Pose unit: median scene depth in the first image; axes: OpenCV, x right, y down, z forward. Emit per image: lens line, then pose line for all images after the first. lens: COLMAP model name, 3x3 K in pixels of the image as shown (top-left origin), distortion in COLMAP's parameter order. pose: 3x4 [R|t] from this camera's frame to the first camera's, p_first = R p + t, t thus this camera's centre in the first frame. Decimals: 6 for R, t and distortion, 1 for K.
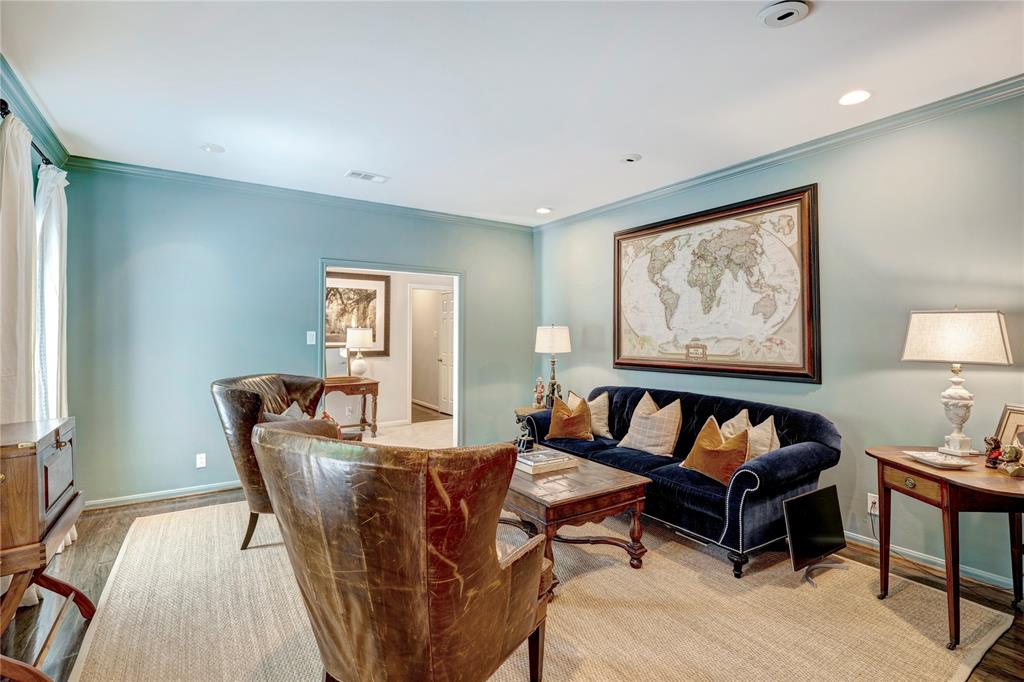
lens RADIAL K [[479.7, 0, 511.8], [0, 479.7, 335.7], [0, 0, 1]] dist [-0.002537, 0.000030]
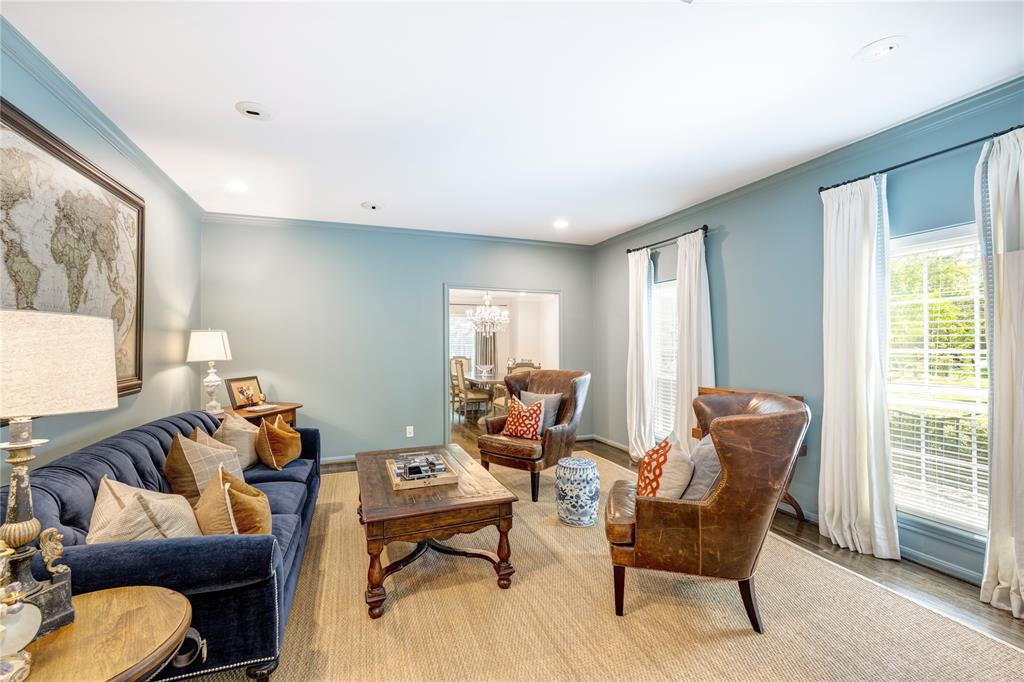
lens RADIAL K [[437.0, 0, 503.7], [0, 437.0, 342.5], [0, 0, 1]] dist [0.000564, 0.000343]
pose [[-0.973338, 0.006286, 0.229290, -0.272878], [0.005849, 0.999980, -0.002587, -0.000013], [-0.229302, -0.001177, -0.973355, 1.402166]]
